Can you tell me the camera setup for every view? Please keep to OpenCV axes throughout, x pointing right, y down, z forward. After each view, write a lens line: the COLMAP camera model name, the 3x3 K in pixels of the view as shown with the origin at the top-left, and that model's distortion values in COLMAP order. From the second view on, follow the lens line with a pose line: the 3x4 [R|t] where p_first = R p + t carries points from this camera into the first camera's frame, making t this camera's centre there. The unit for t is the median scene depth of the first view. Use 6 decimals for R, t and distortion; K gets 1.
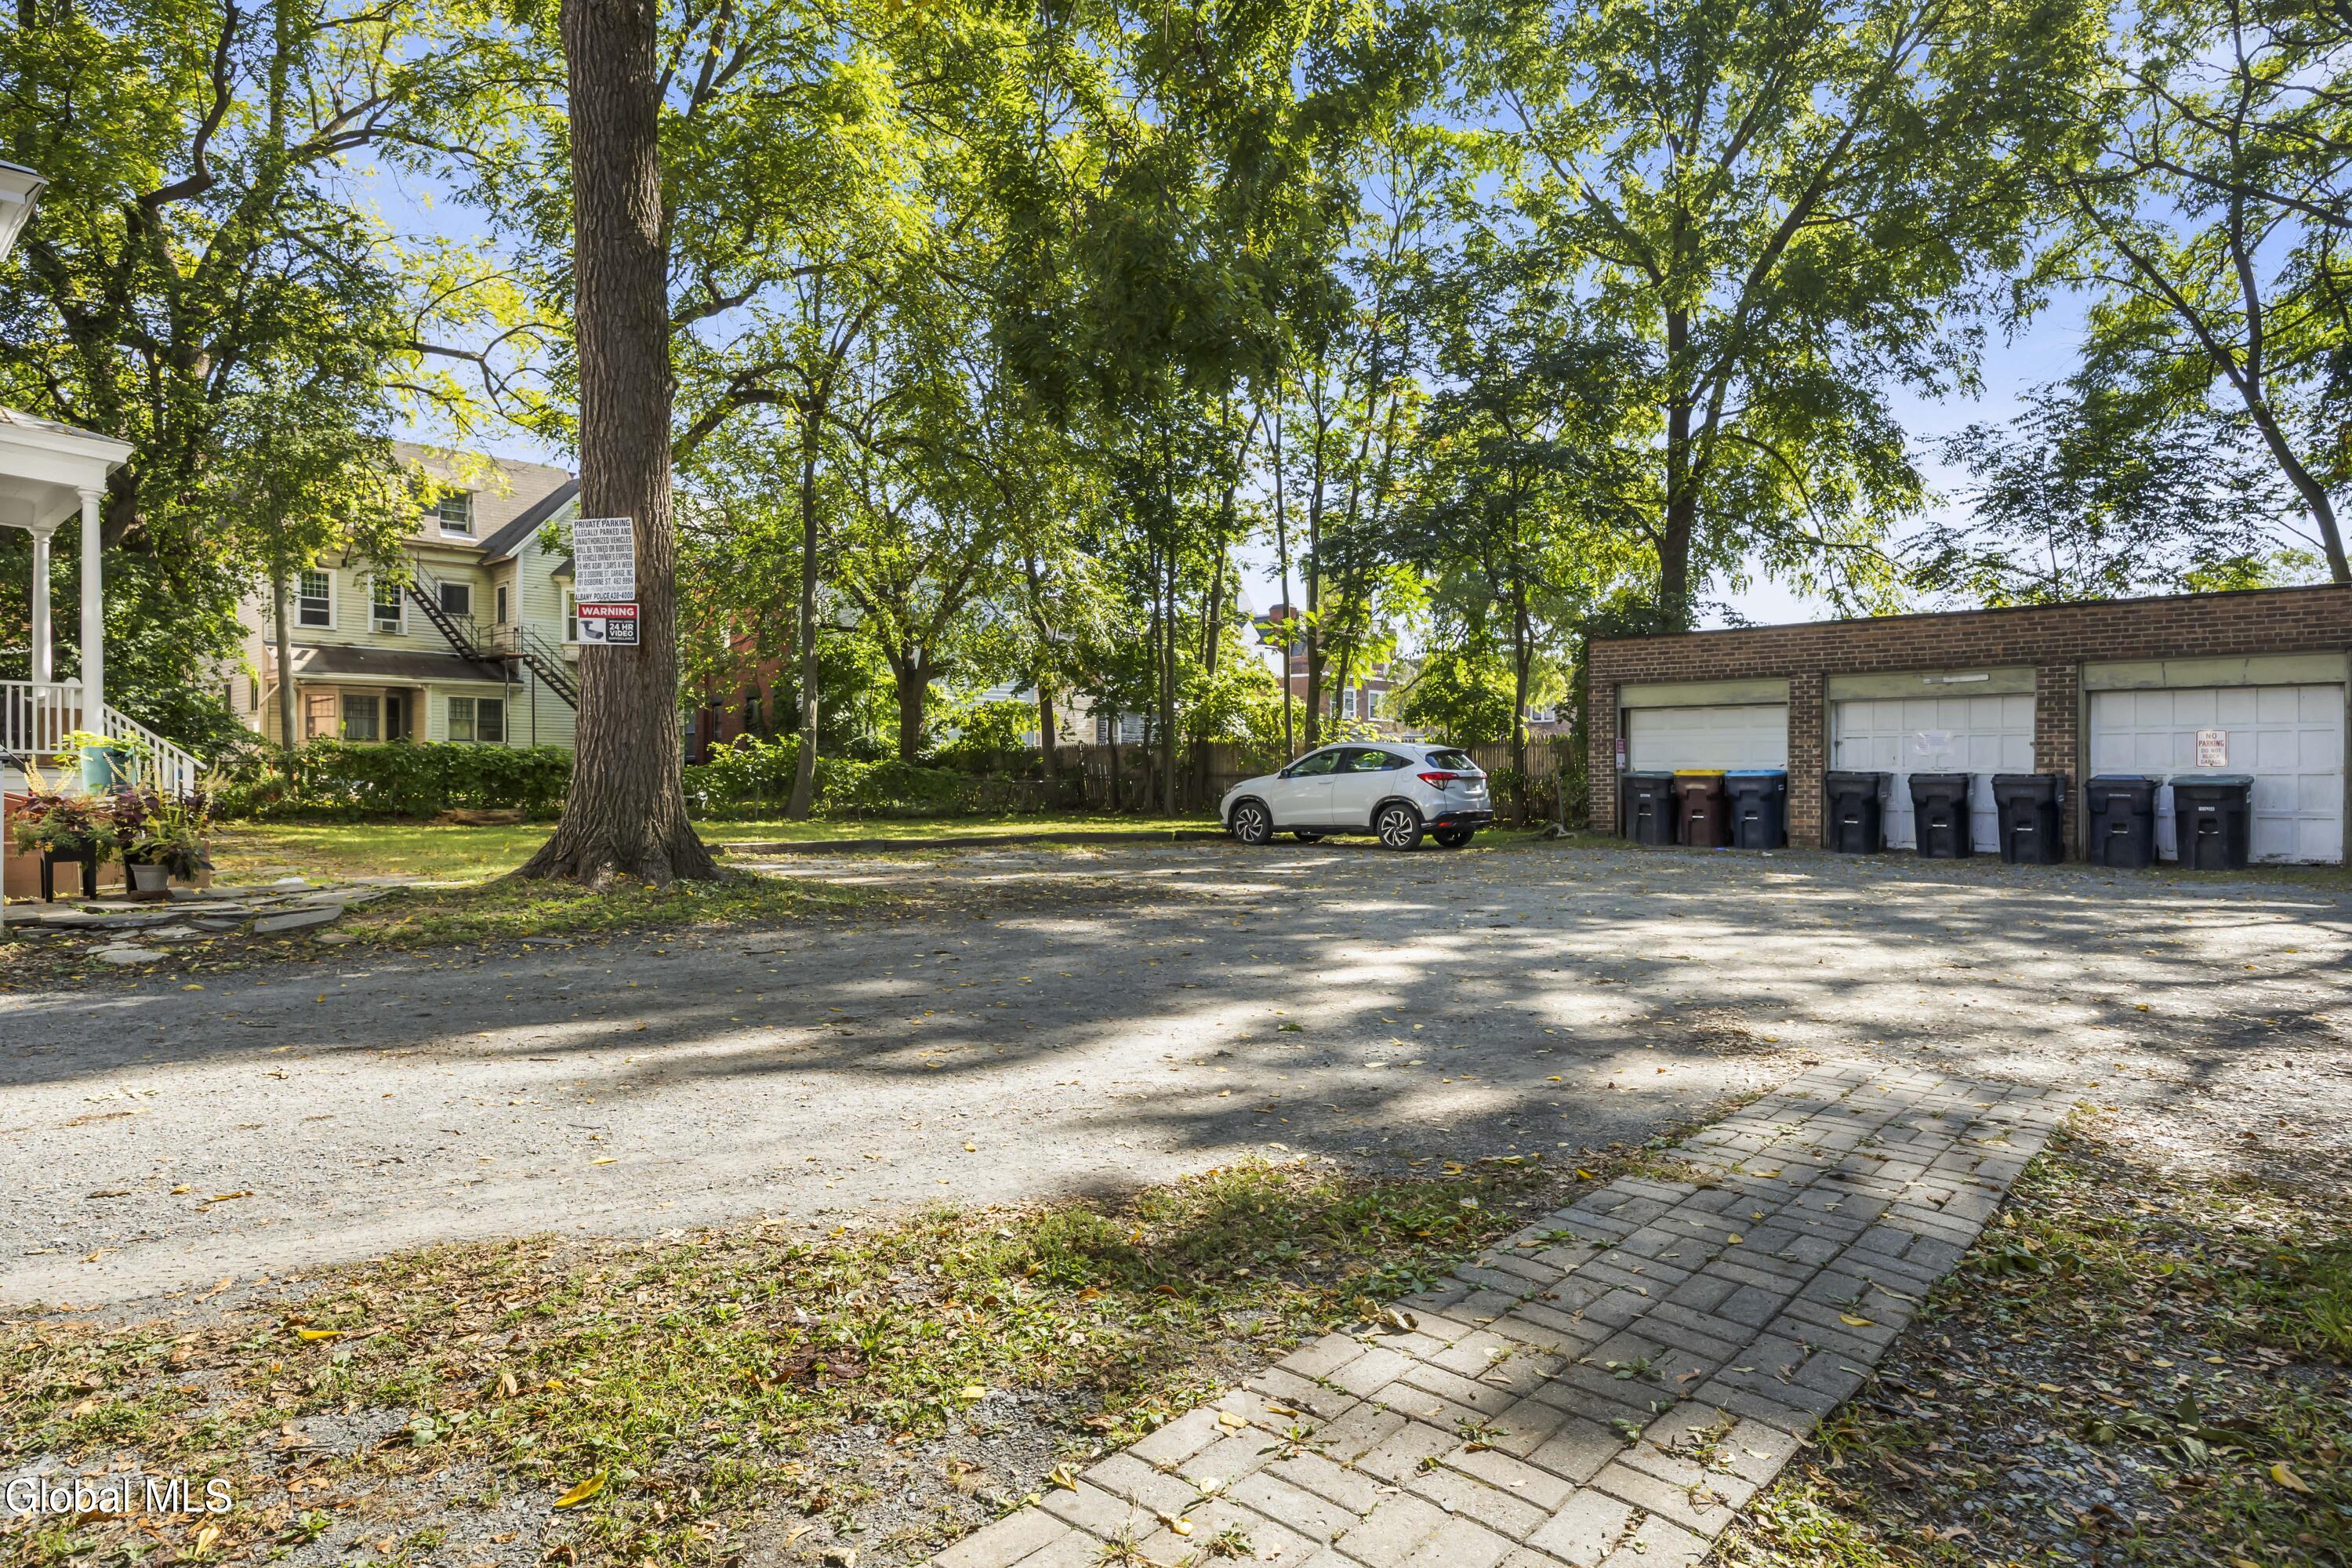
lens RADIAL K [[1330.8, 0, 1175.2], [0, 1330.8, 786.7], [0, 0, 1]] dist [-0.002735, -0.000194]
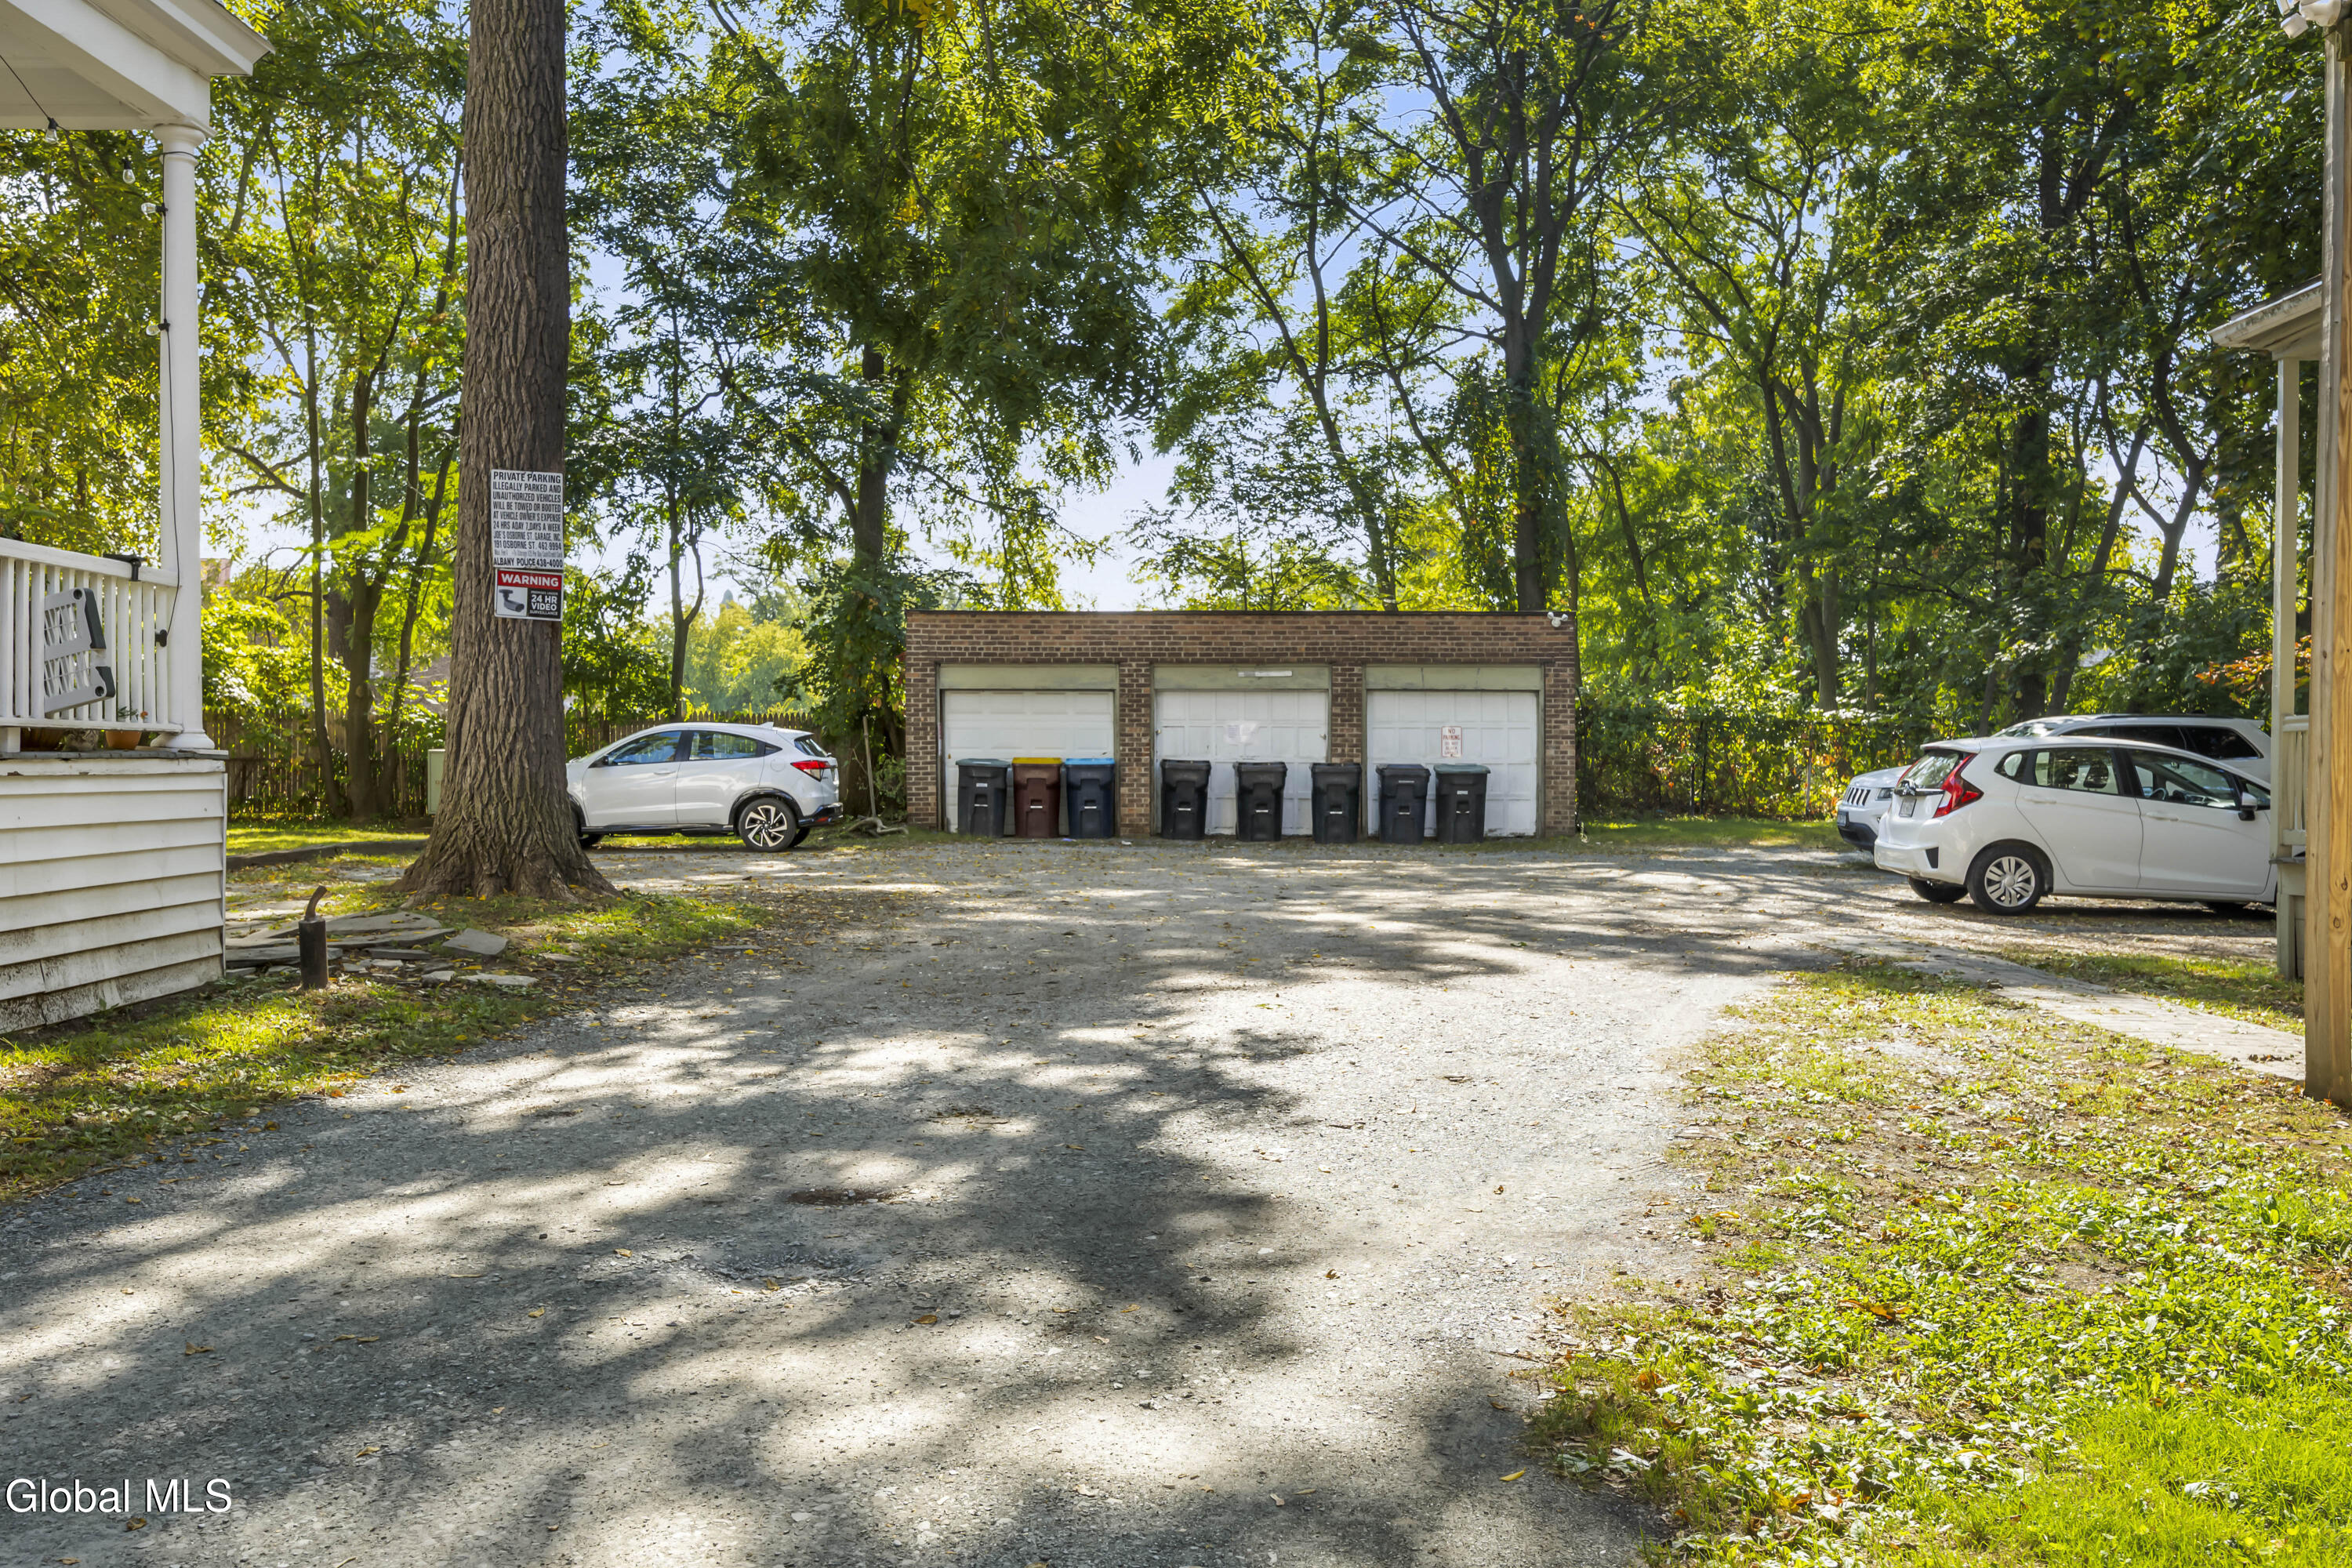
lens RADIAL K [[1981.3, 0, 1177.0], [0, 1981.3, 785.2], [0, 0, 1]] dist [-0.001498, -0.008028]
pose [[0.730920, -0.008233, 0.682413, -0.391226], [0.002944, 0.999956, 0.008911, -0.004308], [-0.682457, -0.004505, 0.730912, -0.082209]]
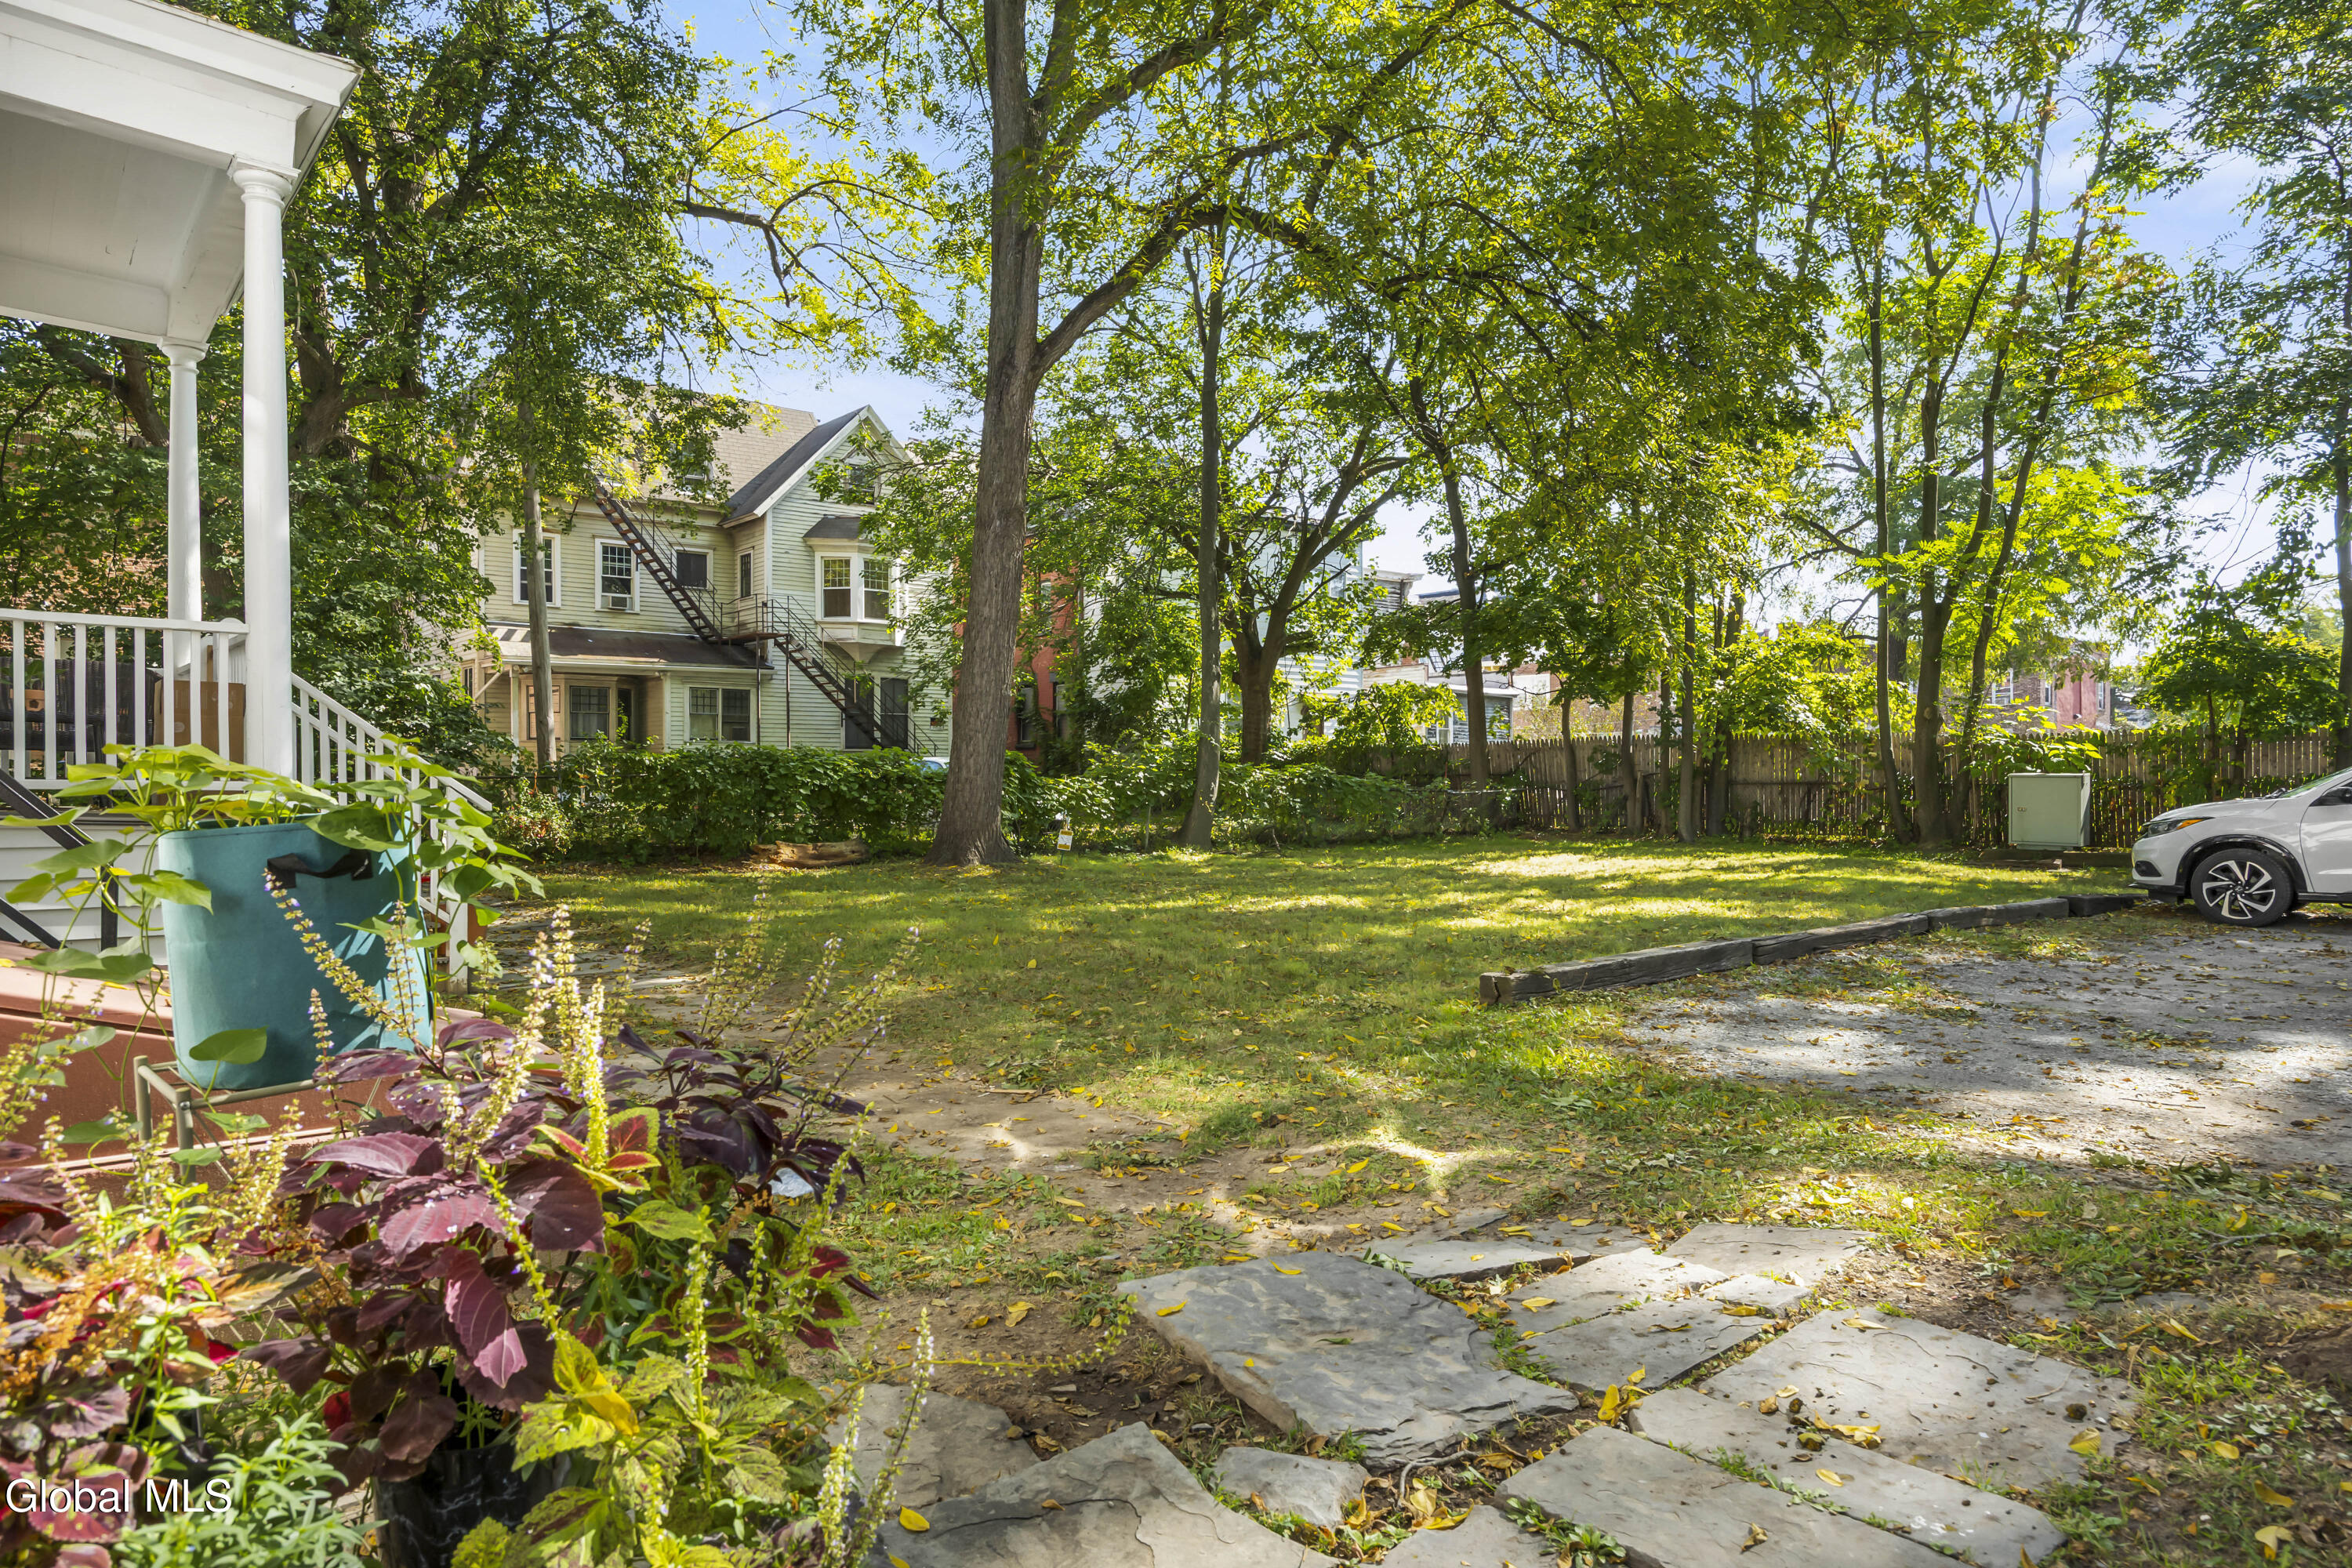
lens RADIAL K [[1391.6, 0, 1172.8], [0, 1391.6, 778.4], [0, 0, 1]] dist [0.002228, -0.001665]
pose [[0.992849, -0.003579, -0.119324, -0.258910], [0.003282, 0.999991, -0.002686, -0.014097], [0.119332, 0.002275, 0.992852, 0.323431]]
